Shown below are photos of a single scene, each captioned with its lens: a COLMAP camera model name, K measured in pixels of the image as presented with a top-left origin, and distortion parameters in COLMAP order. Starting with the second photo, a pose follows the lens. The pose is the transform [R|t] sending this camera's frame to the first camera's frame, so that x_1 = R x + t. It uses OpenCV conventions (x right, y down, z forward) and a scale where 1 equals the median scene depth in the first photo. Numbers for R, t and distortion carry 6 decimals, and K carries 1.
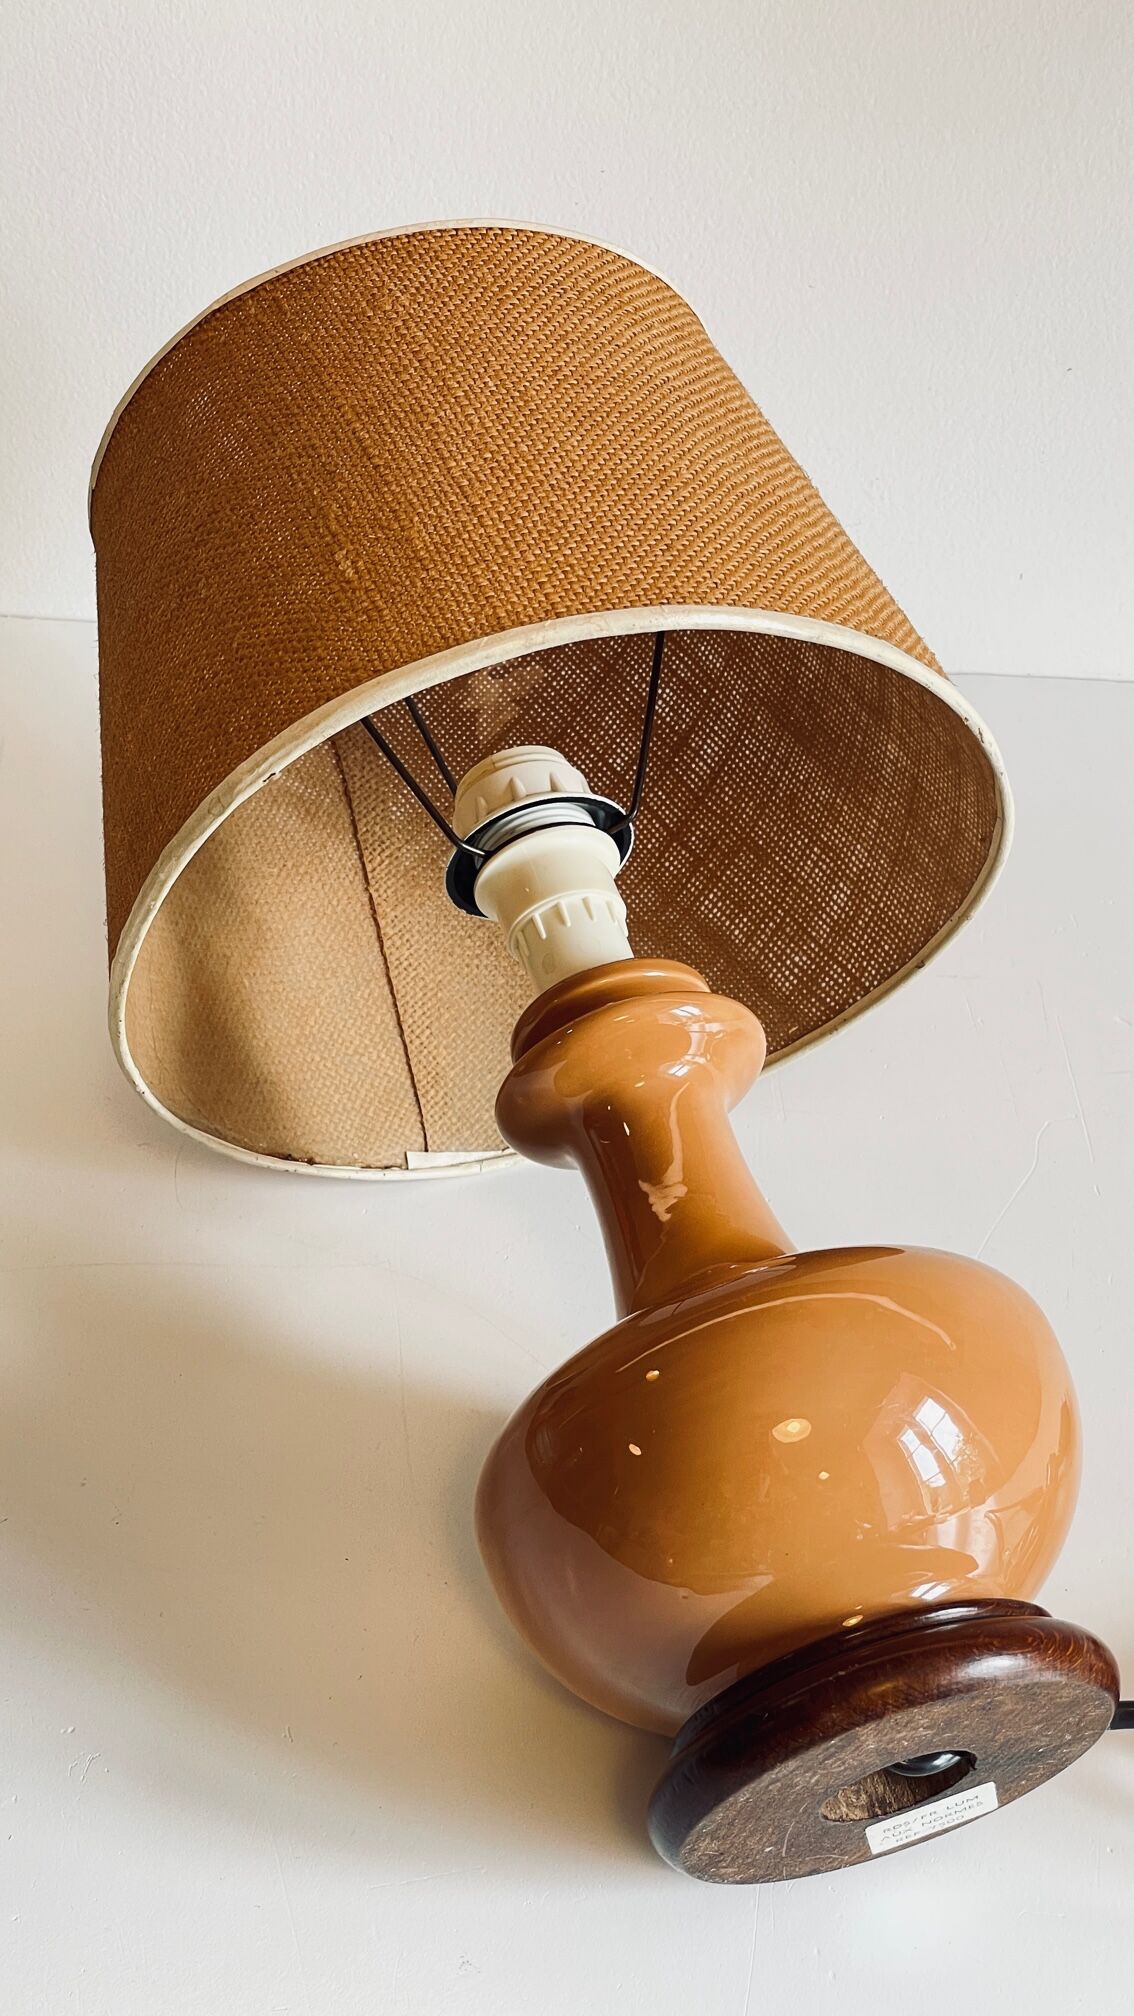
lens RADIAL K [[3671.5, 0, 562.0], [0, 3671.5, 1017.4], [0, 0, 1]] dist [0.166222, 0.000000]
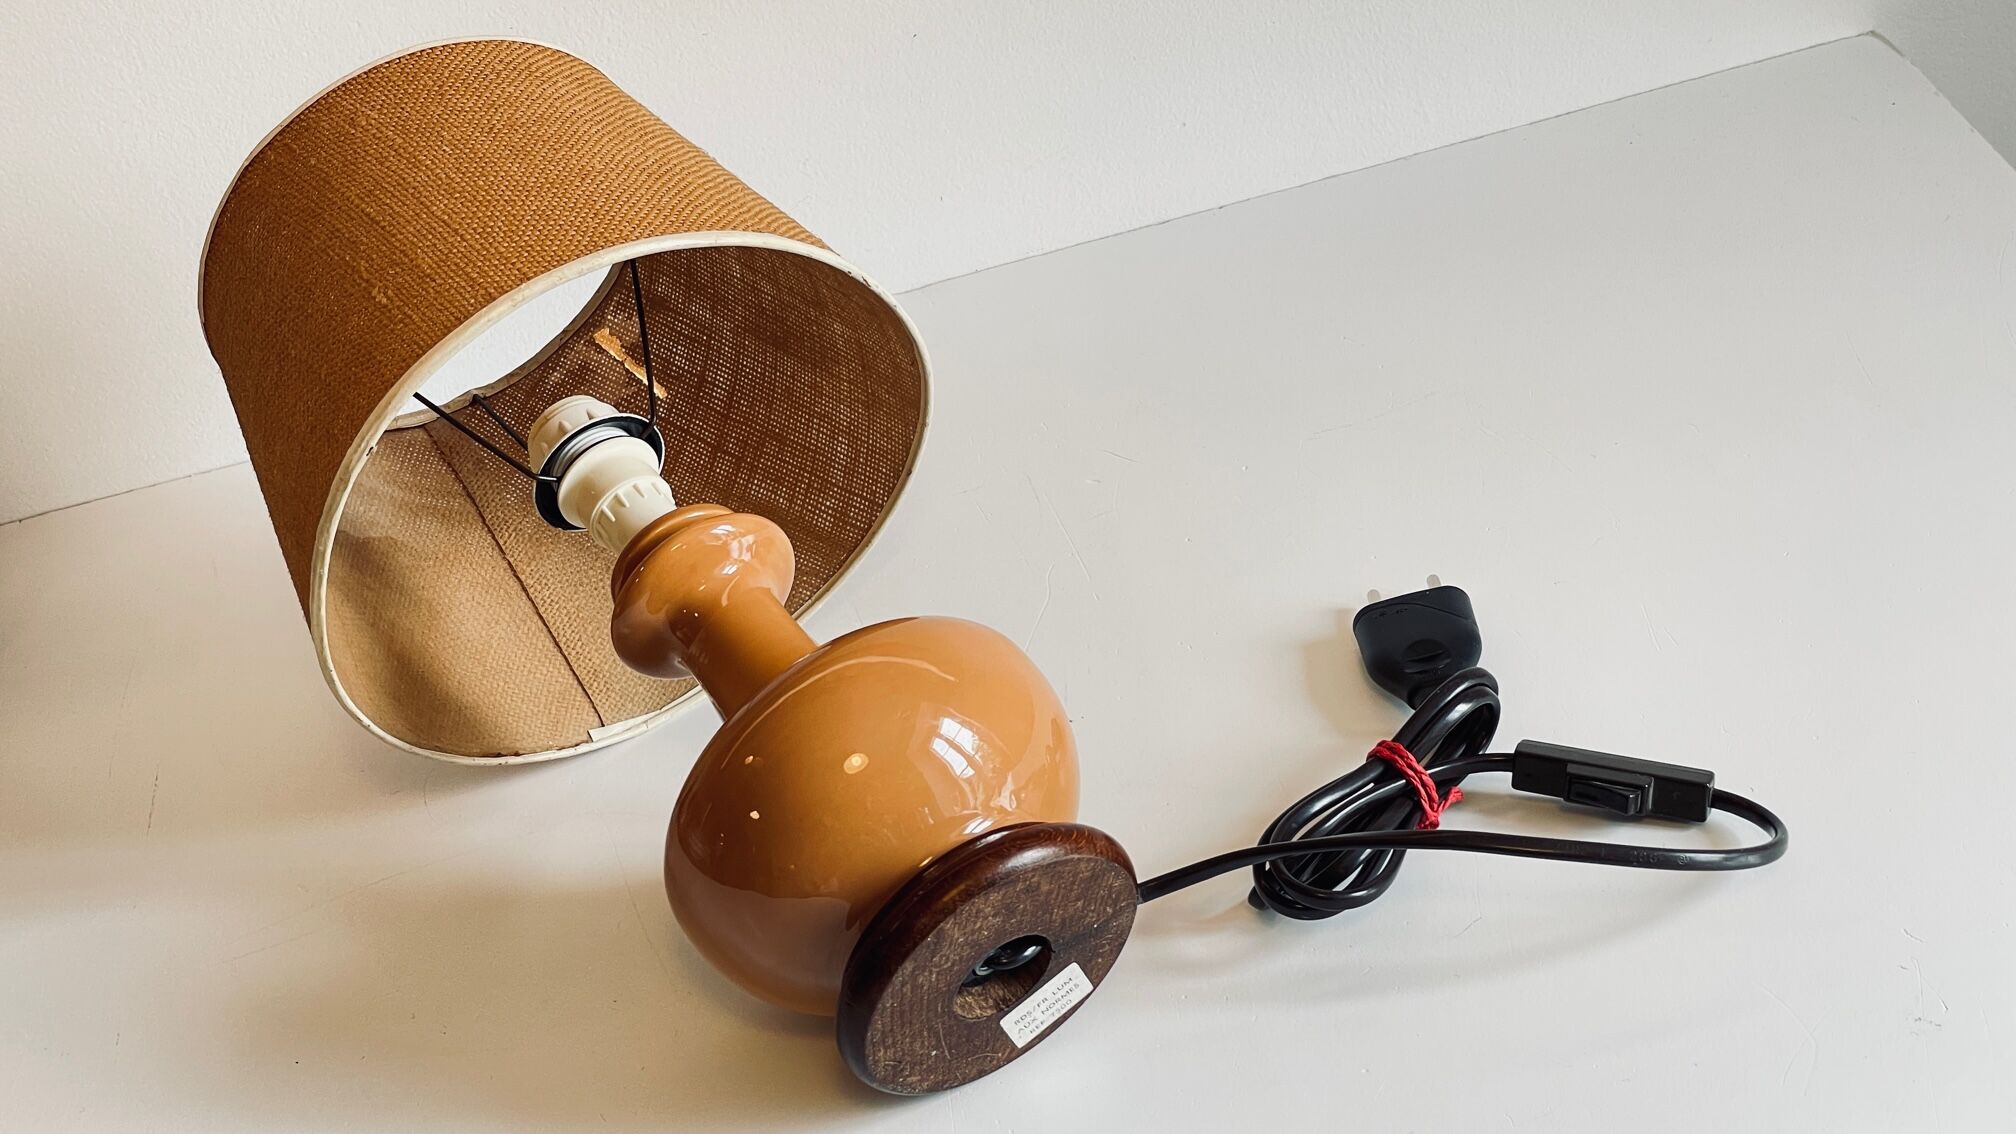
lens RADIAL K [[3671.5, 0, 1011.1], [0, 3671.5, 557.1], [0, 0, 1]] dist [0.166222, 0.000000]
pose [[0.949340, -0.311053, 0.044725, 0.069687], [0.313683, 0.946535, -0.075333, 0.140219], [-0.018901, 0.085546, 0.996155, -0.365762]]
